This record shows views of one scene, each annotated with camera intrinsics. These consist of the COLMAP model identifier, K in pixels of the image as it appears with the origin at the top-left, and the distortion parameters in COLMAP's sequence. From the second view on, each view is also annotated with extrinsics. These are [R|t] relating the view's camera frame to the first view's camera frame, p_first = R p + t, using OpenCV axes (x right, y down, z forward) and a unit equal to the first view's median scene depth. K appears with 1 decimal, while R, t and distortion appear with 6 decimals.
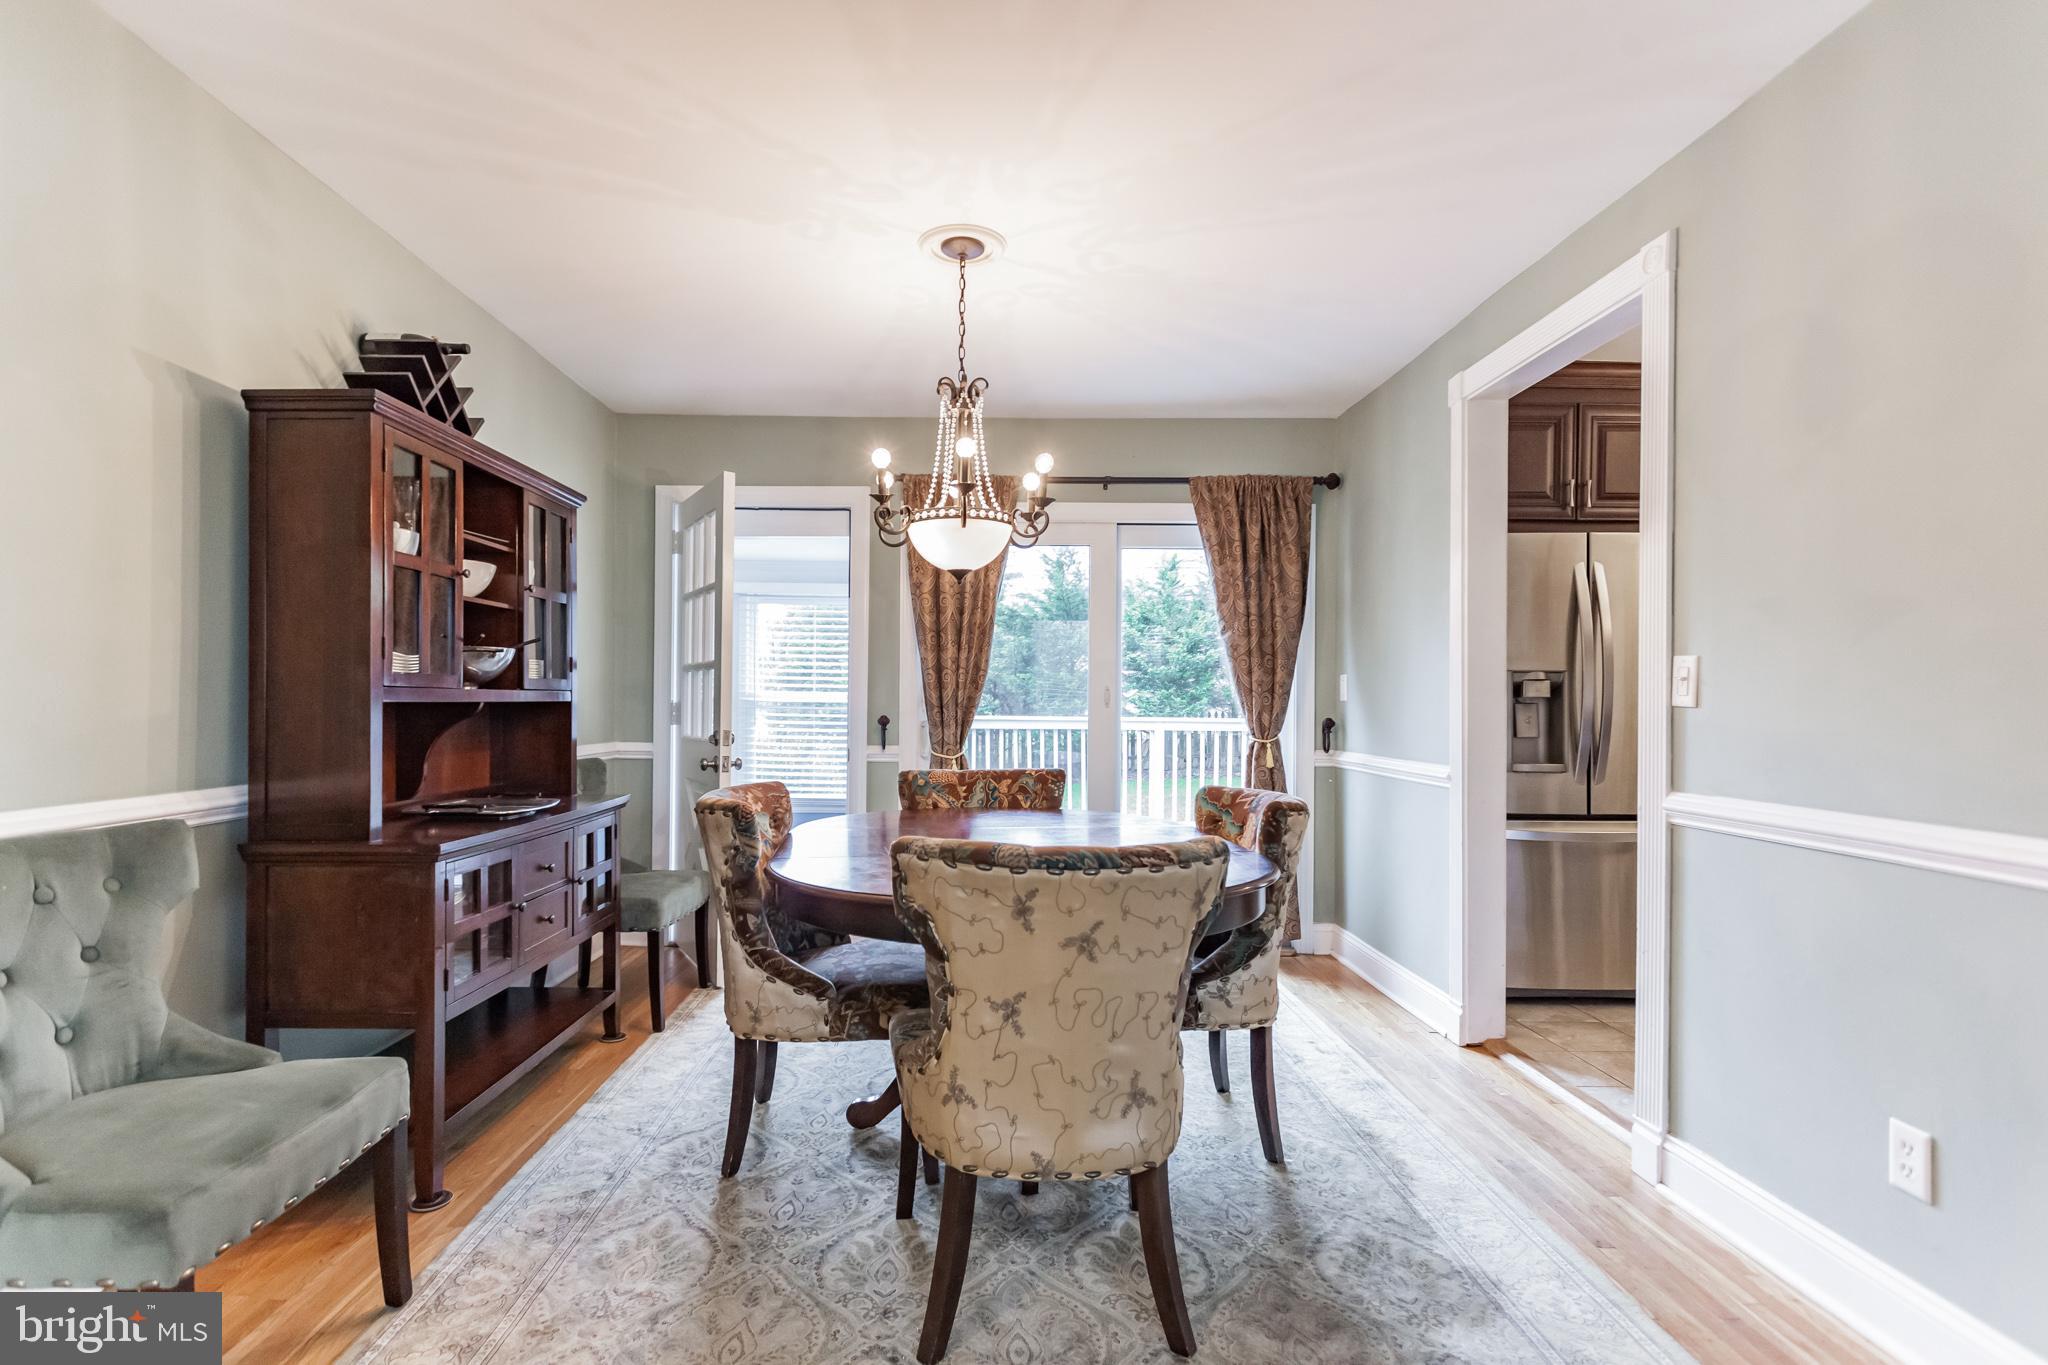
lens RADIAL K [[980.1, 0, 976.2], [0, 980.1, 698.4], [0, 0, 1]] dist [0.007572, 0.000932]
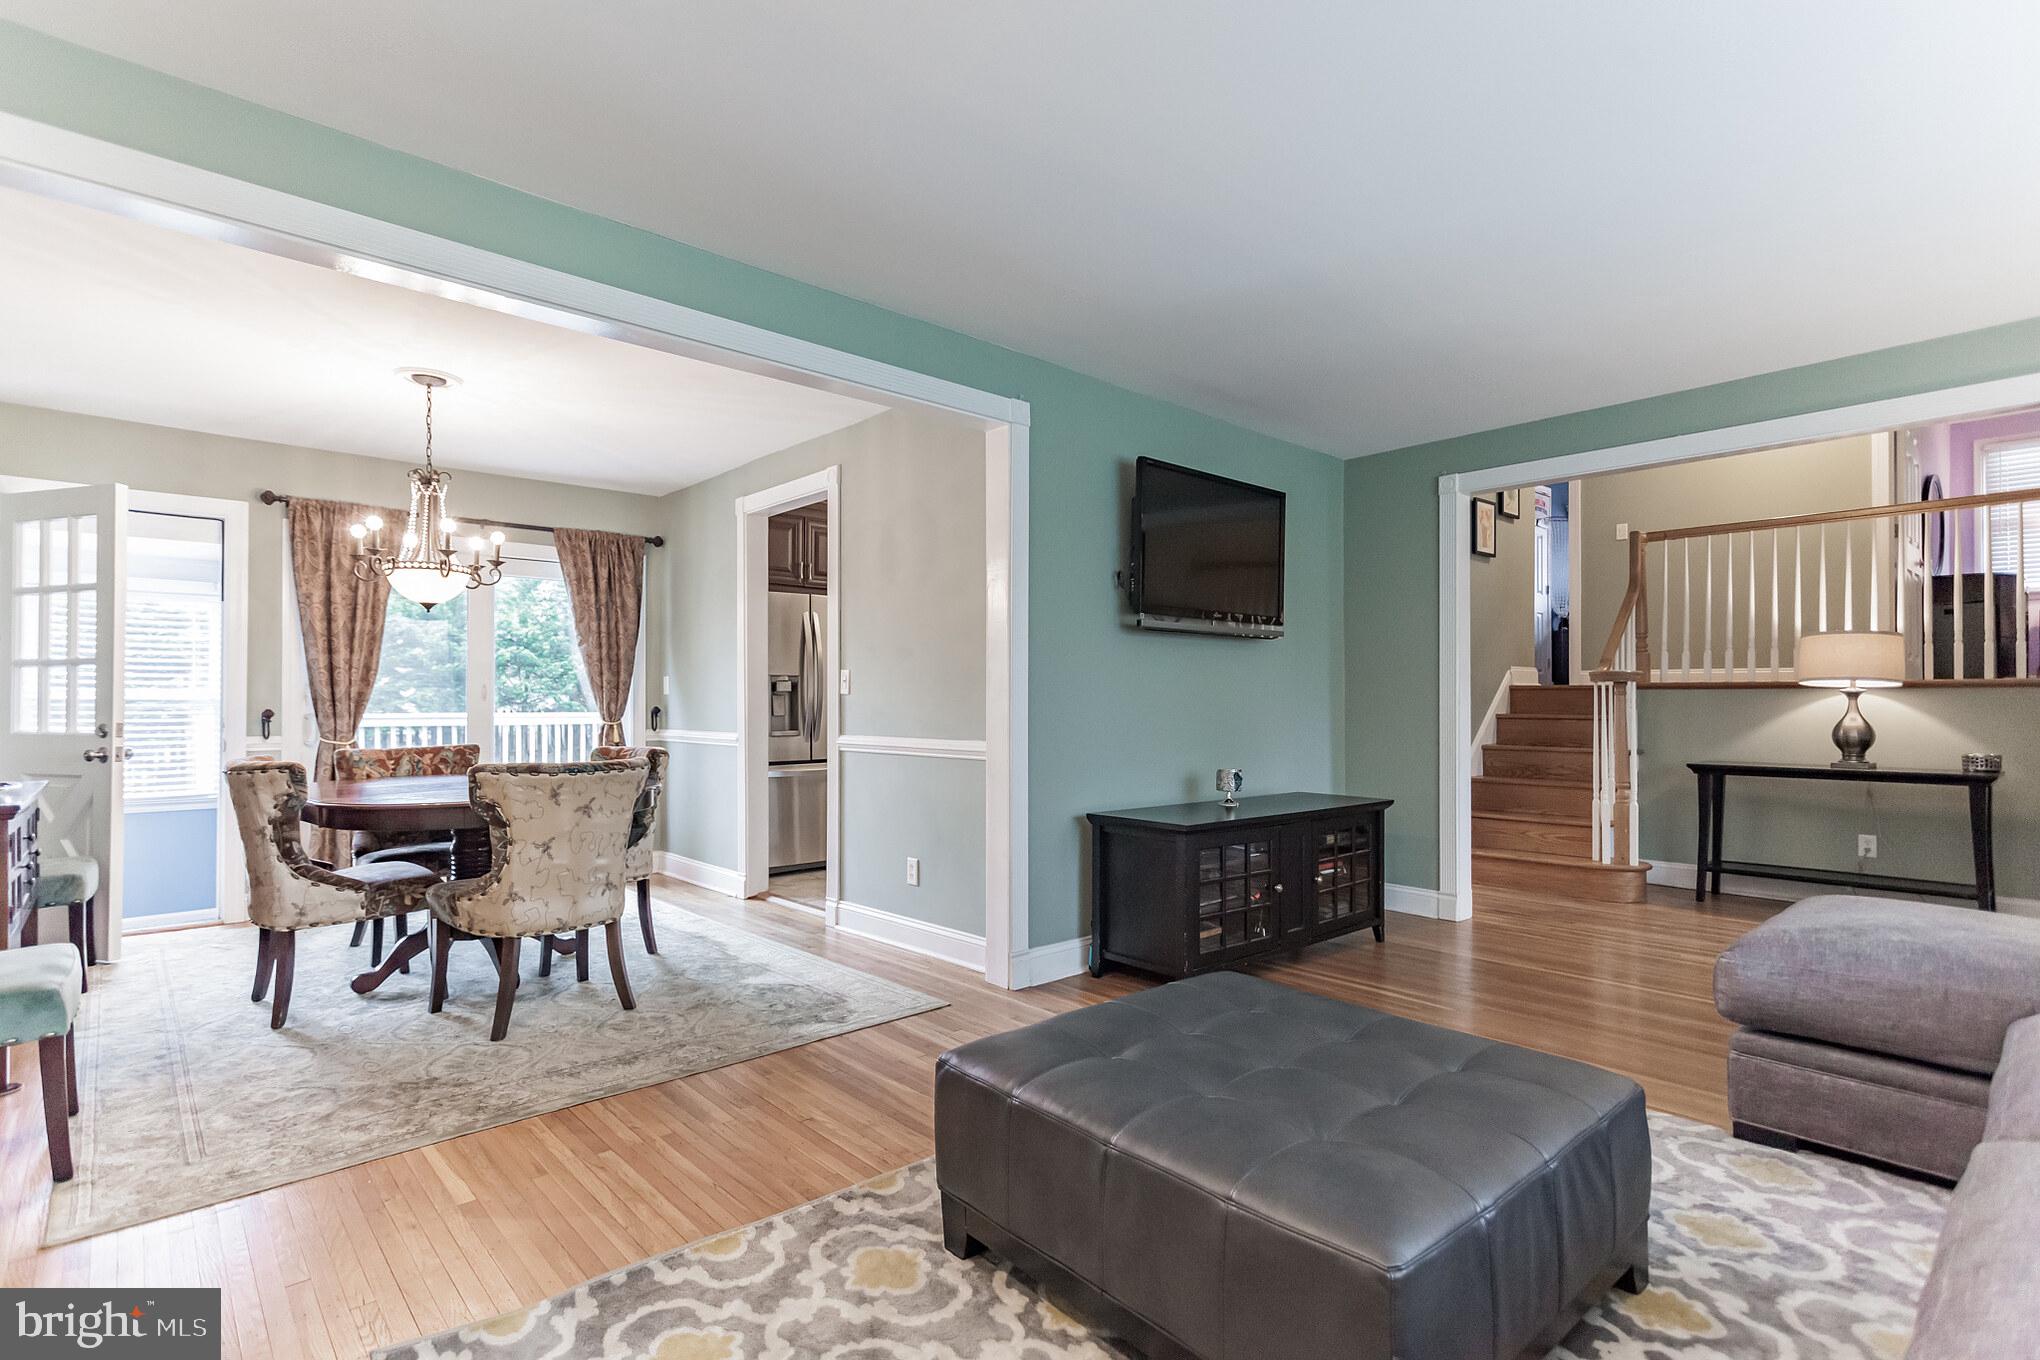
lens RADIAL K [[976.2, 0, 972.4], [0, 976.2, 695.8], [0, 0, 1]] dist [0.007572, 0.000932]
pose [[0.761235, -0.004082, 0.648463, -0.261862], [0.005295, 0.999986, 0.000078, 0.008122], [-0.648454, 0.003374, 0.761246, -0.470484]]
